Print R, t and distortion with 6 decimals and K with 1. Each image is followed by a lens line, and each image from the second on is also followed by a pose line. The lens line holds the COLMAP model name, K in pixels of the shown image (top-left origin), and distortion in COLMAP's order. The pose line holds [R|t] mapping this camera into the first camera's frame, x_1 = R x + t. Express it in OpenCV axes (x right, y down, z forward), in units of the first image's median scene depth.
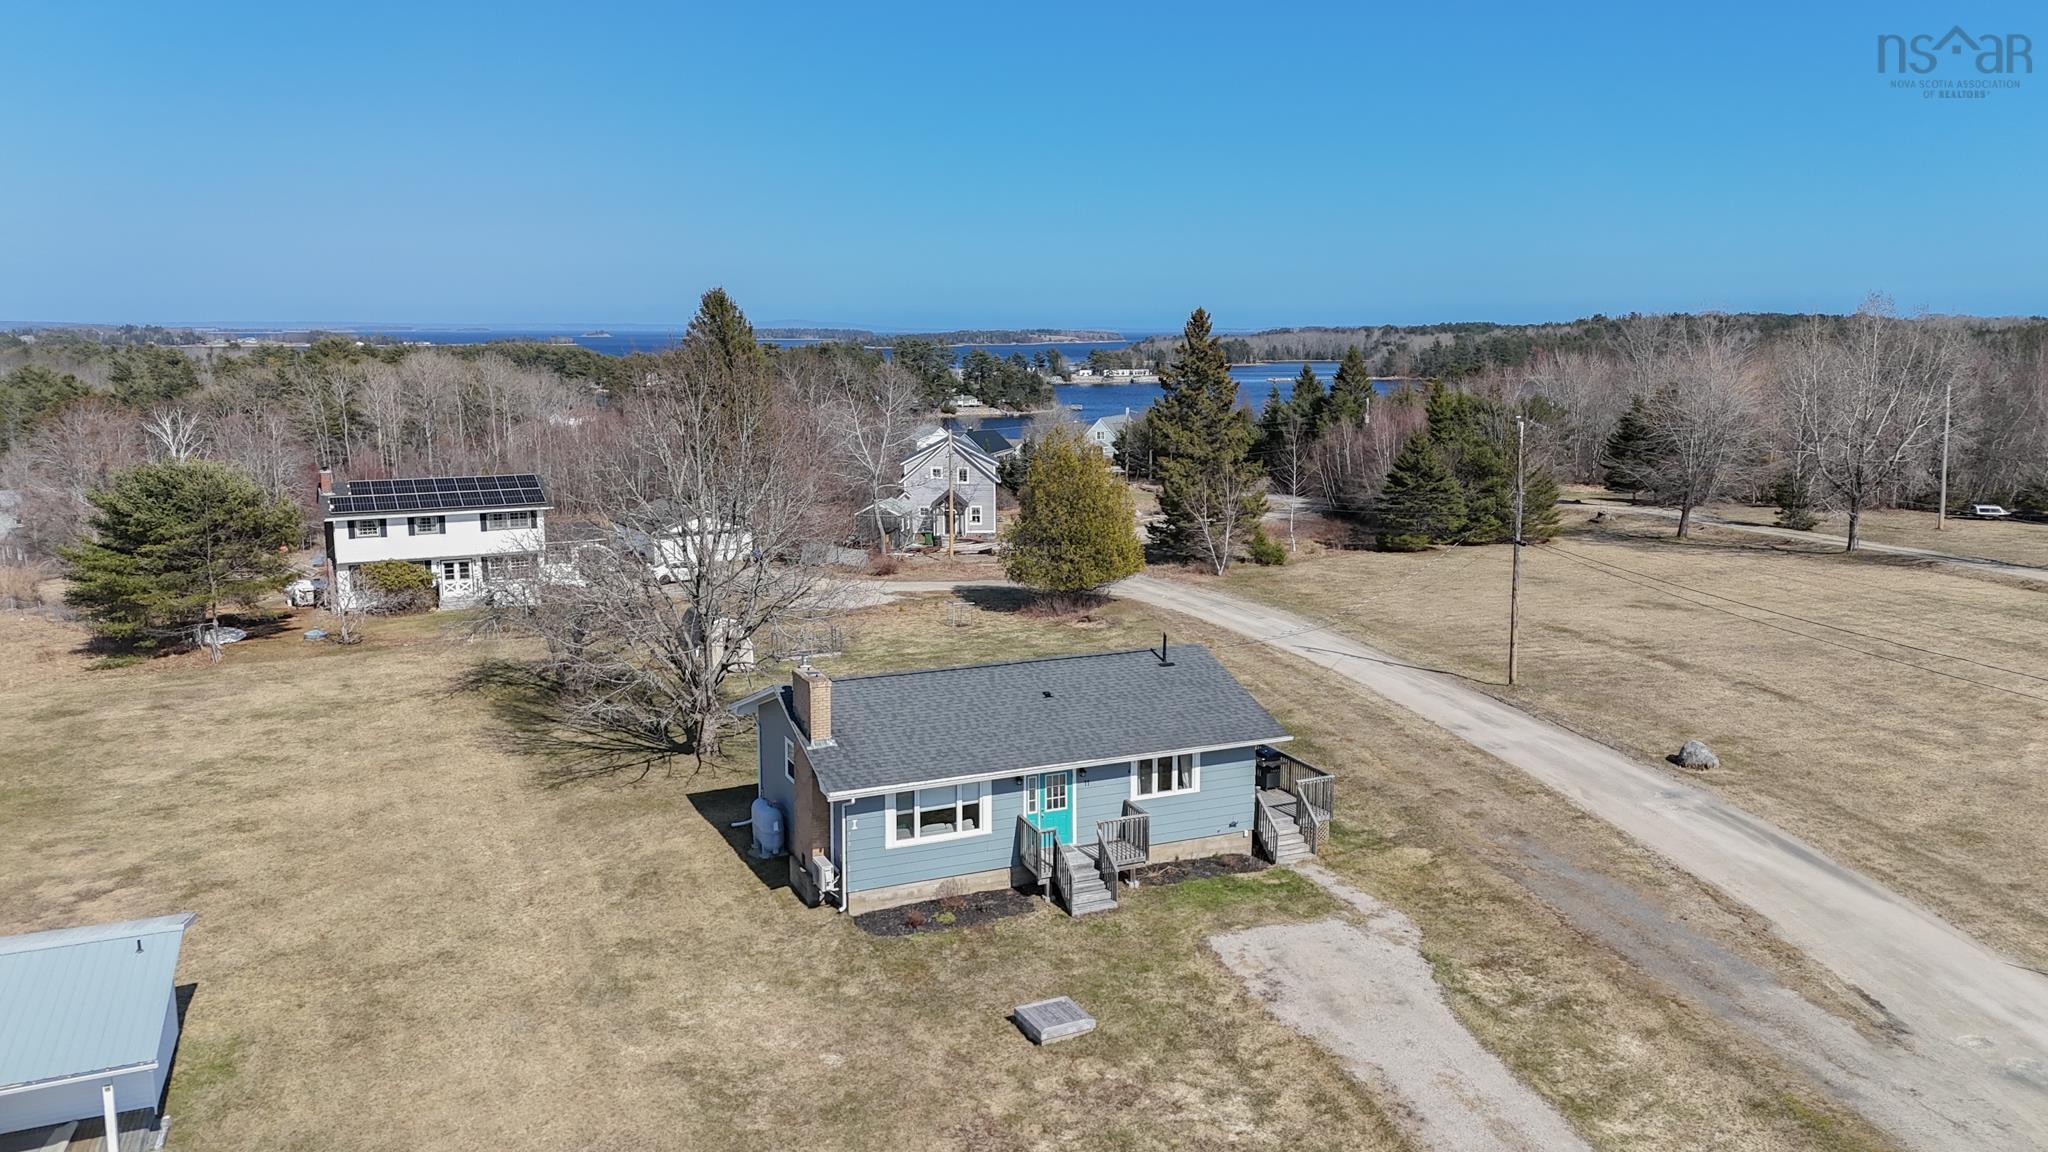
lens RADIAL K [[1490.4, 0, 1025.3], [0, 1490.4, 577.7], [0, 0, 1]] dist [-0.008536, -0.004589]
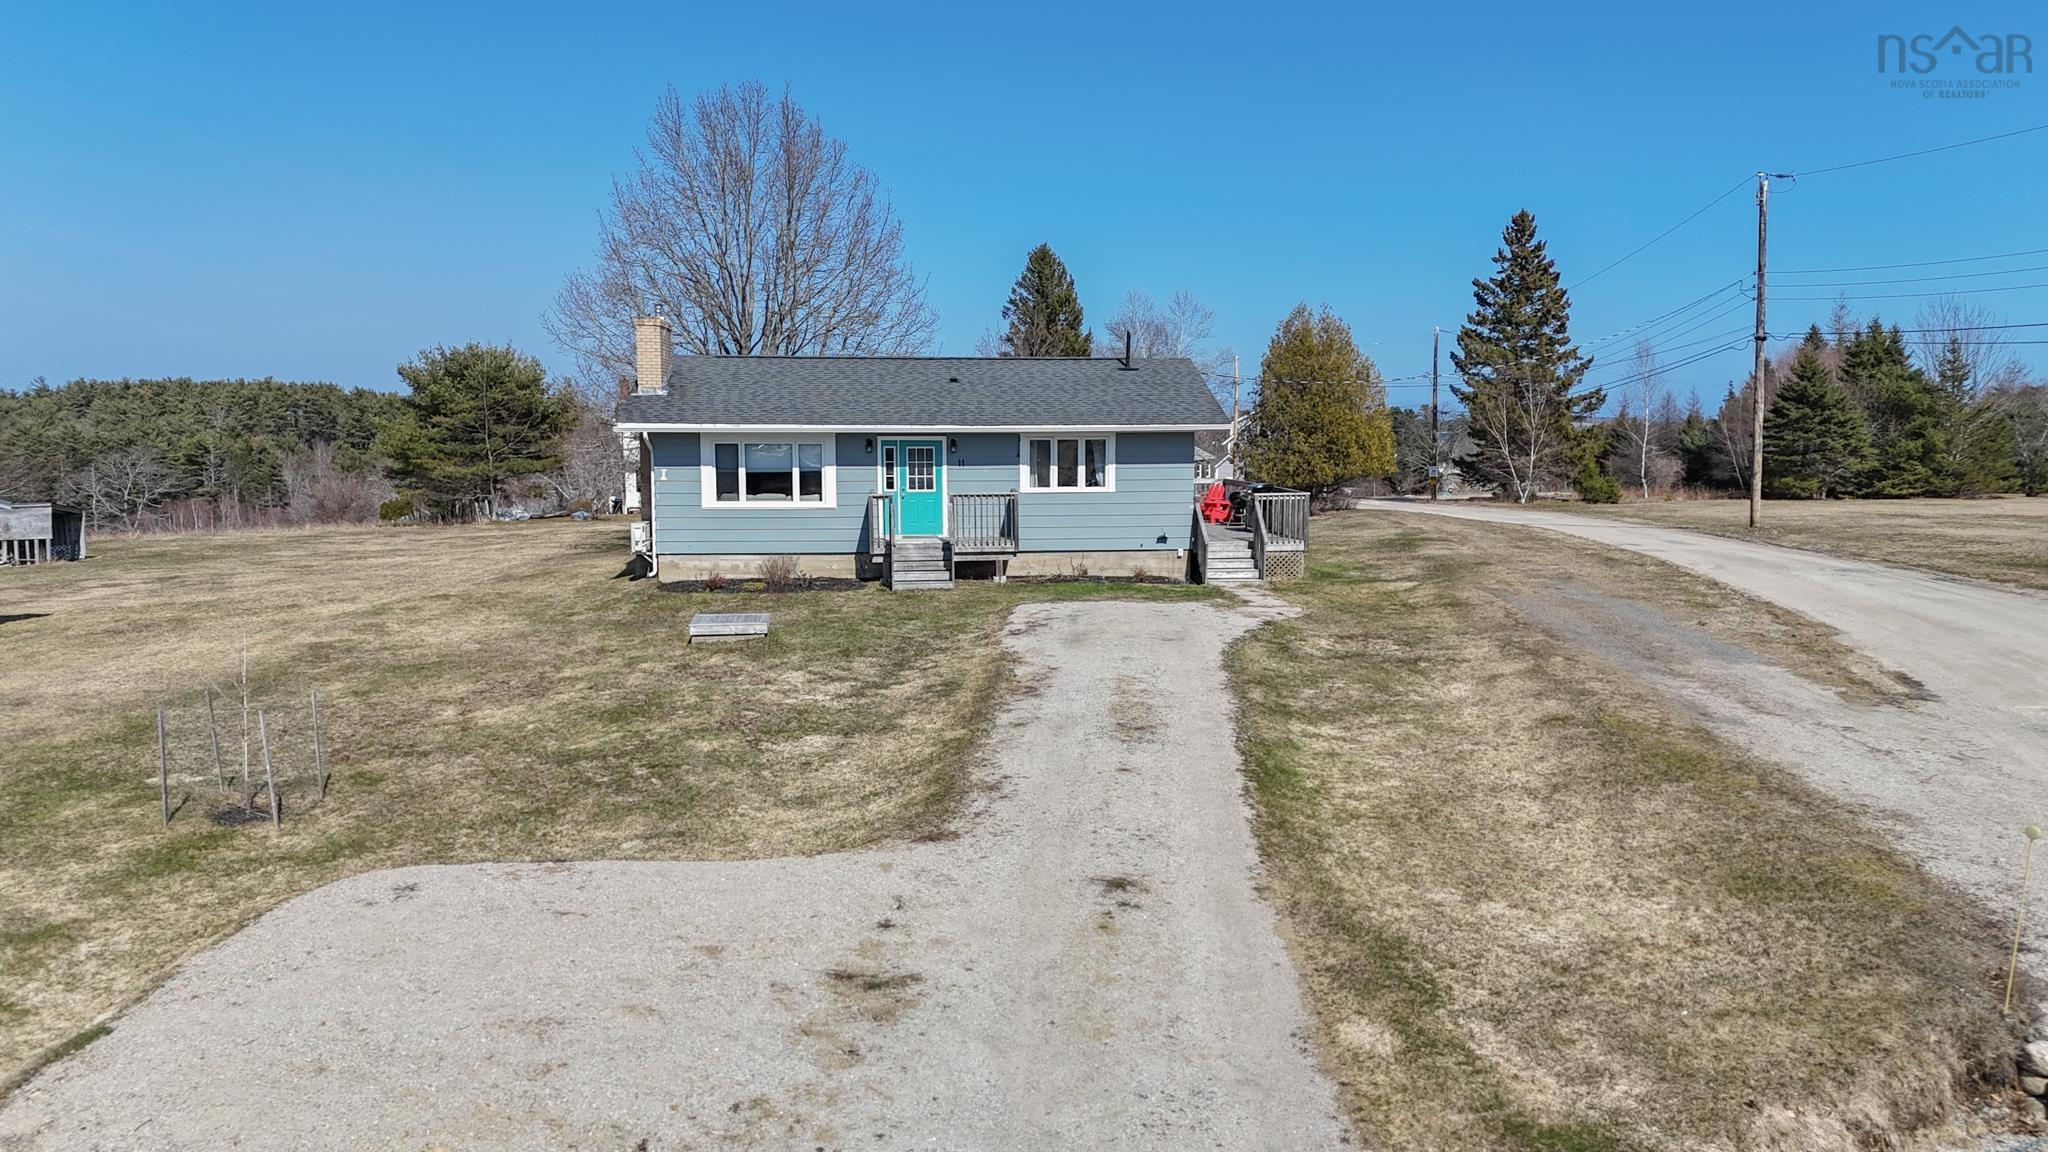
lens RADIAL K [[1490.4, 0, 1024.4], [0, 1490.4, 574.5], [0, 0, 1]] dist [-0.008536, -0.004589]
pose [[0.940098, 0.025519, -0.339948, 0.351582], [-0.049301, 0.996888, -0.061504, 0.243116], [0.337321, 0.074580, 0.938431, 0.224985]]
